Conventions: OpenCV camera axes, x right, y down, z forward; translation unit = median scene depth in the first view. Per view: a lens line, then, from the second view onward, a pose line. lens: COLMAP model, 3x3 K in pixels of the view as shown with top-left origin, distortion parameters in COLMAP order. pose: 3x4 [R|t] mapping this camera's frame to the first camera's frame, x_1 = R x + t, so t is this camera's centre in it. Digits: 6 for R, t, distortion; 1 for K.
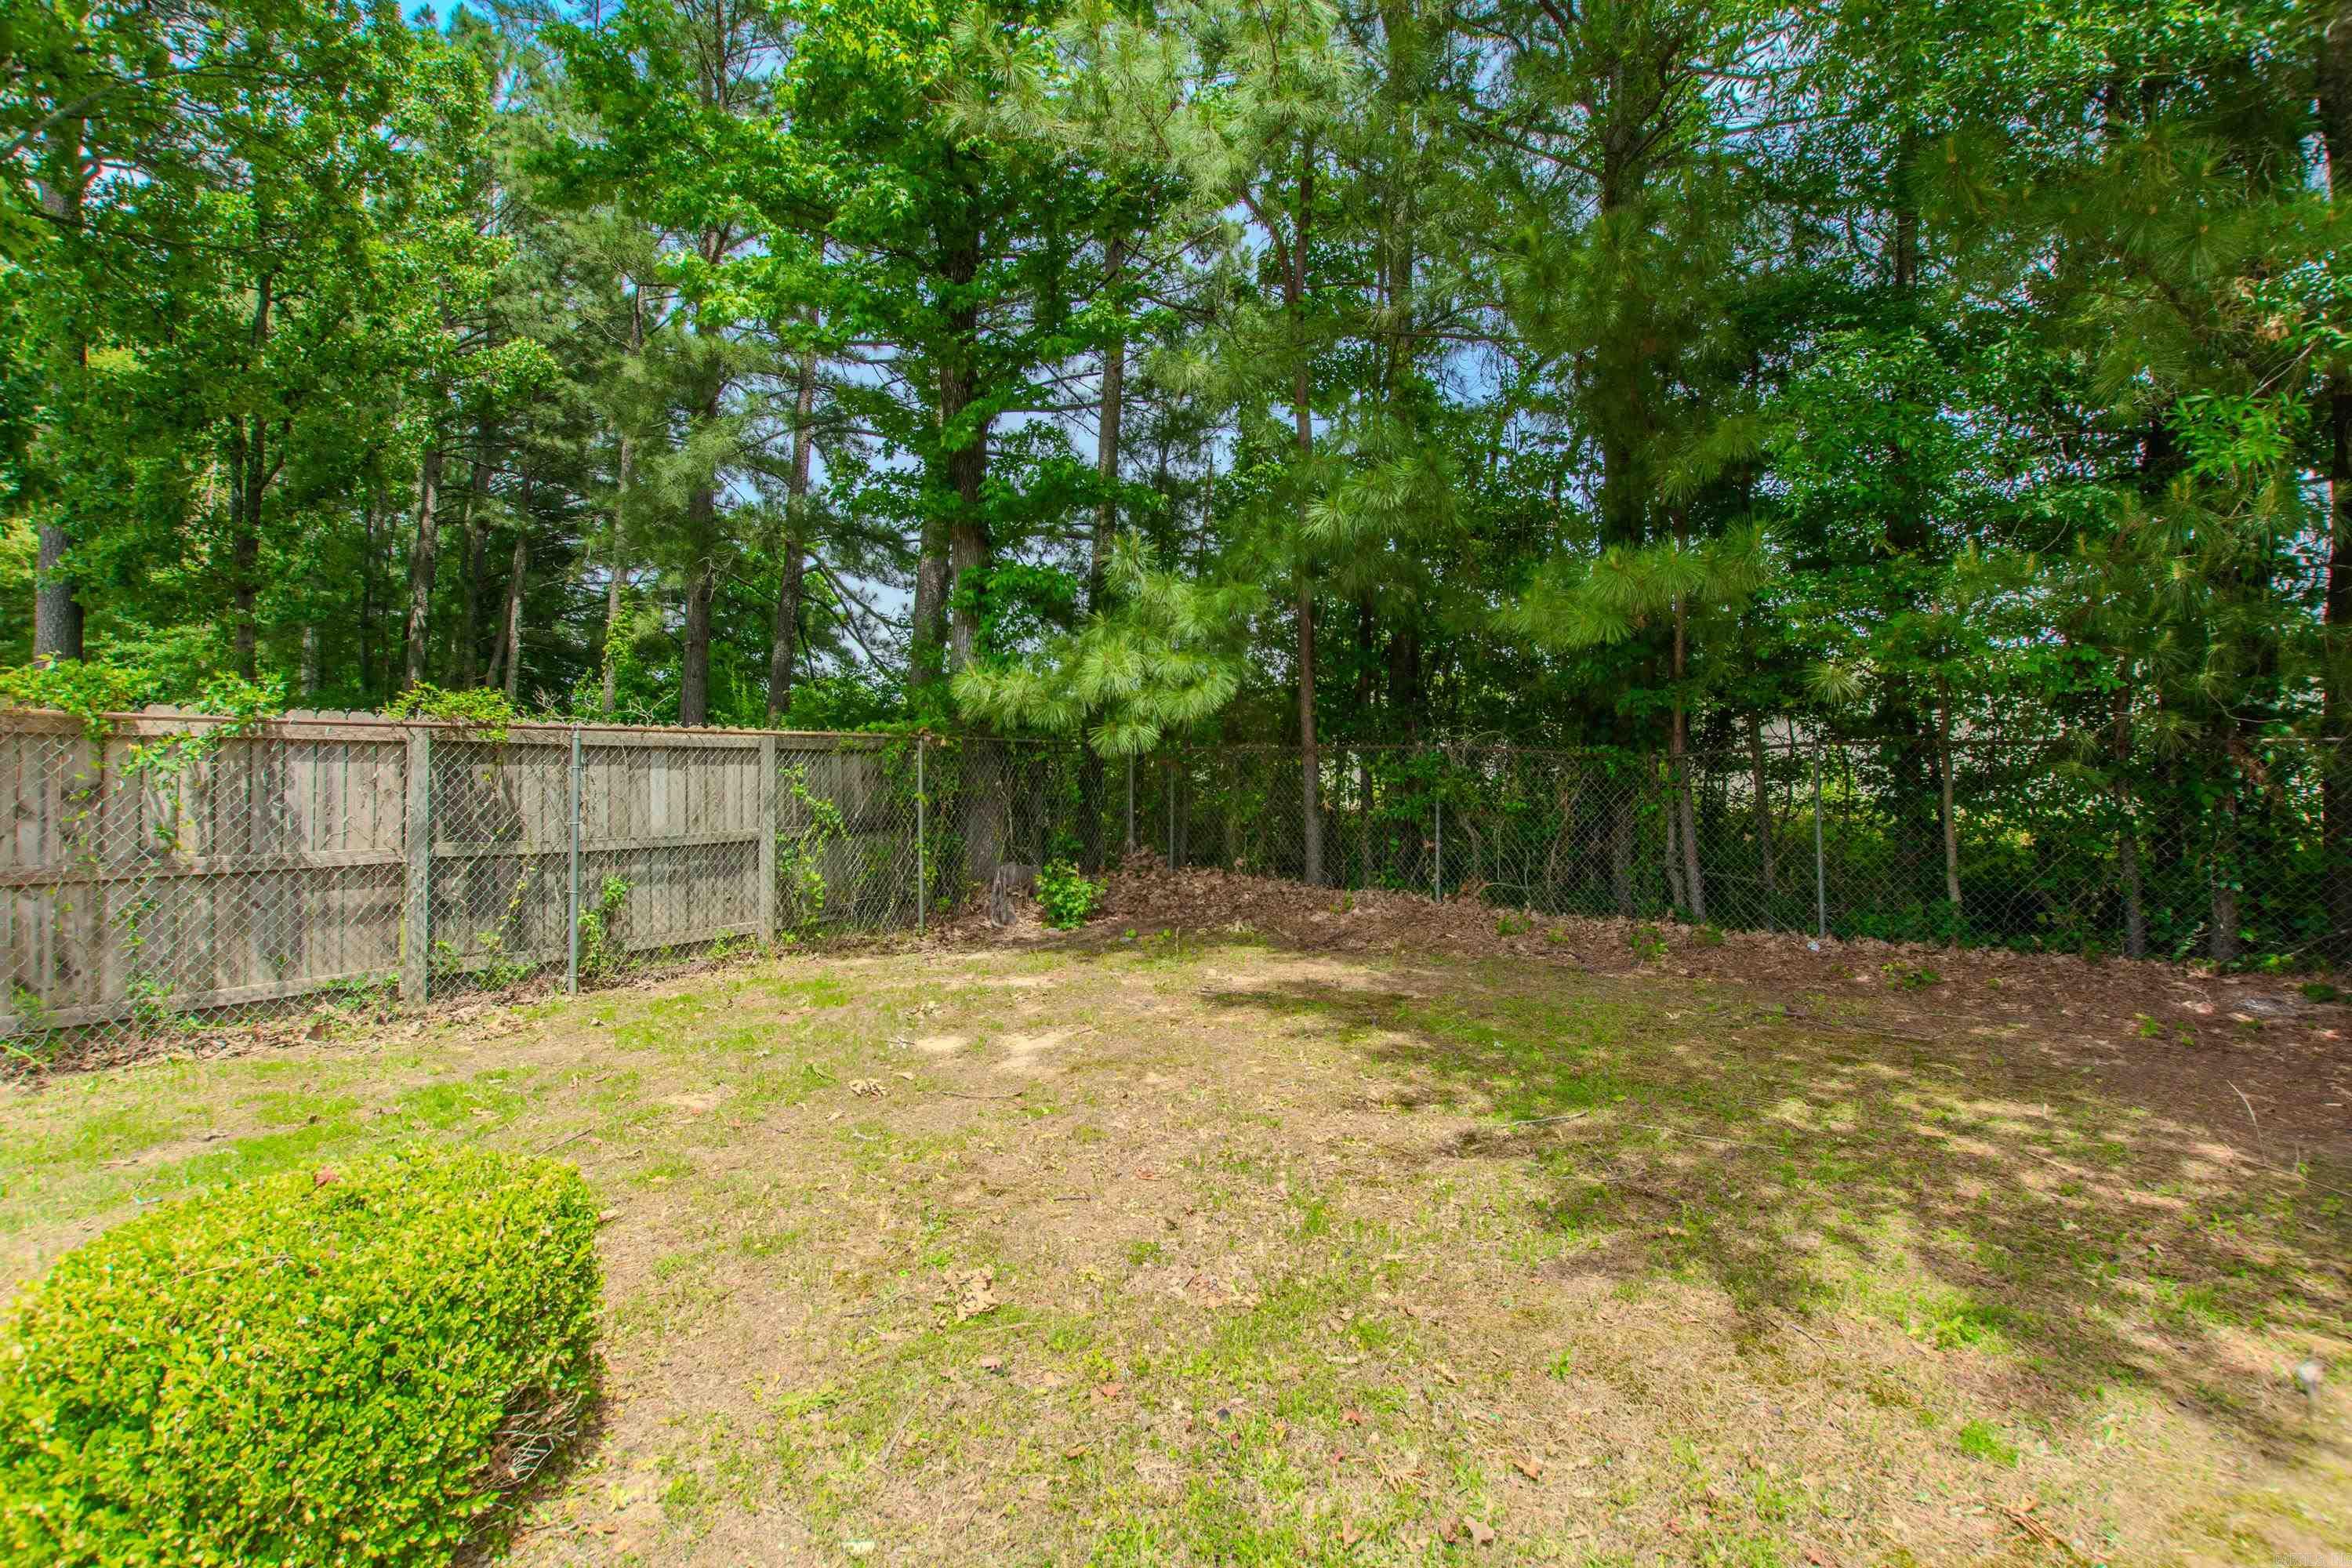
lens RADIAL K [[1025.3, 0, 1165.0], [0, 1025.3, 759.2], [0, 0, 1]] dist [-0.041352, 0.004986]
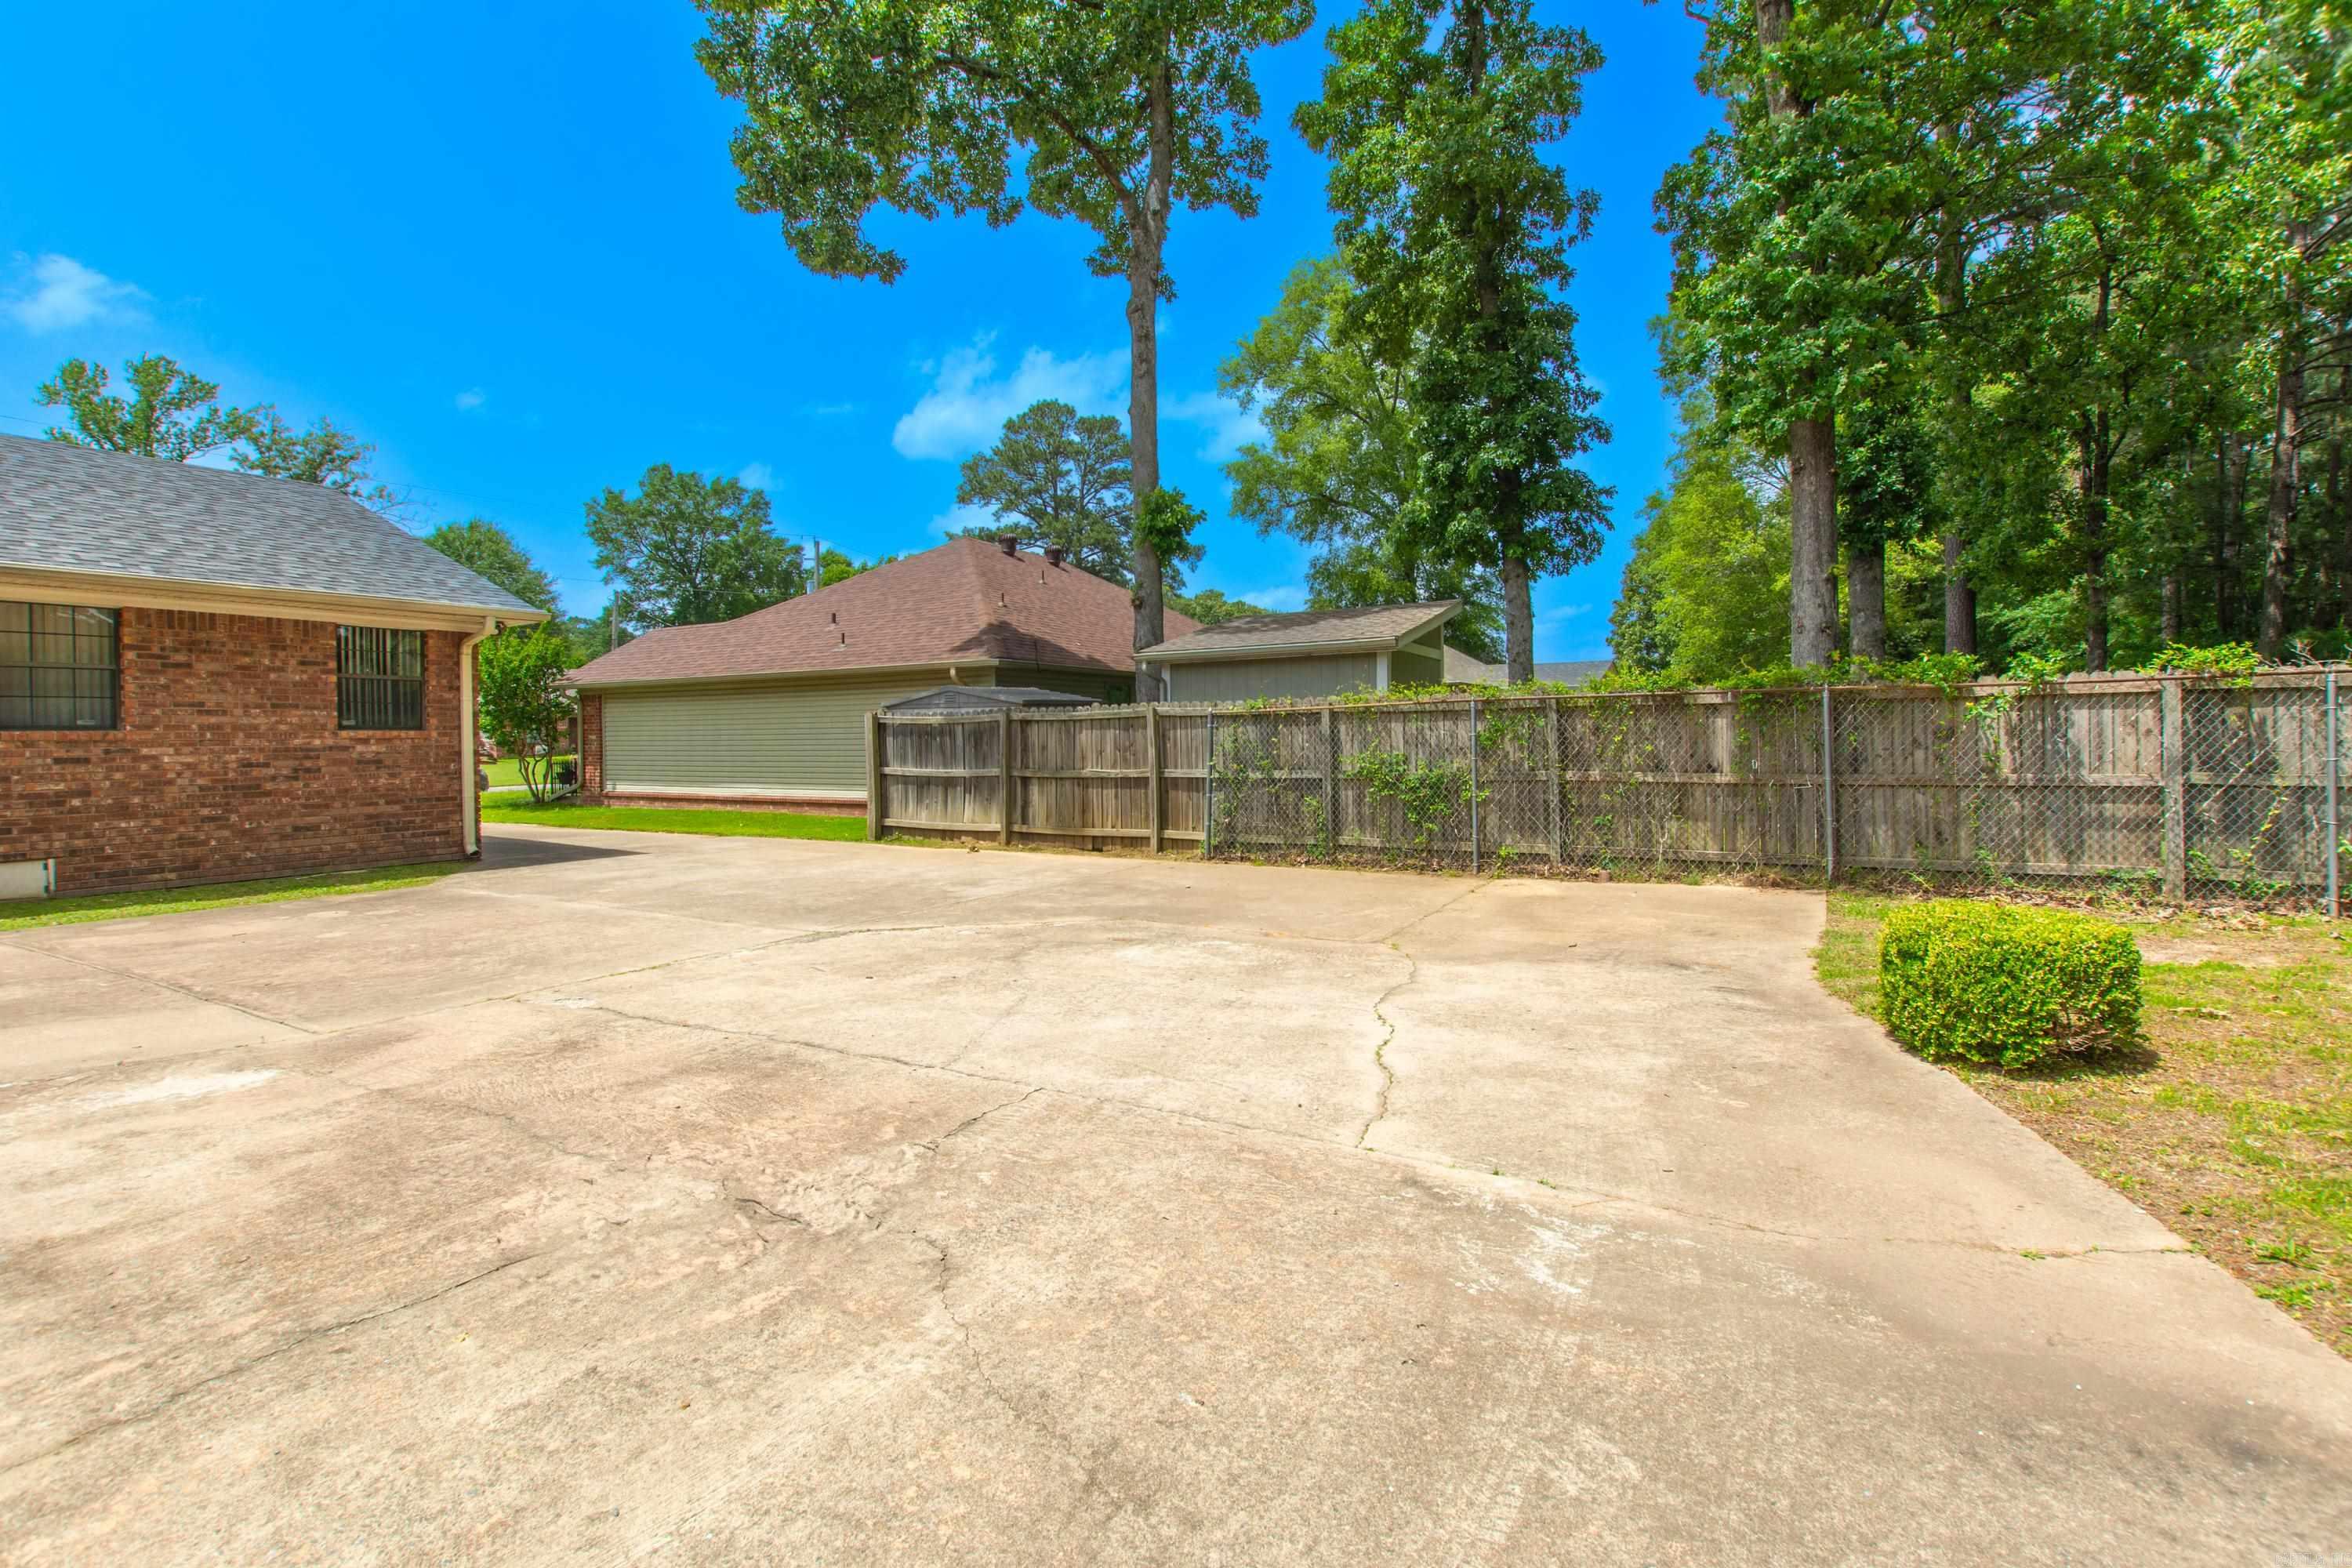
lens RADIAL K [[1025.3, 0, 1190.9], [0, 1025.3, 764.2], [0, 0, 1]] dist [-0.041352, 0.004986]
pose [[0.054971, 0.028103, -0.998092, 0.427900], [0.037250, 0.998850, 0.030176, -0.008724], [0.997793, -0.038838, 0.053861, -0.301857]]
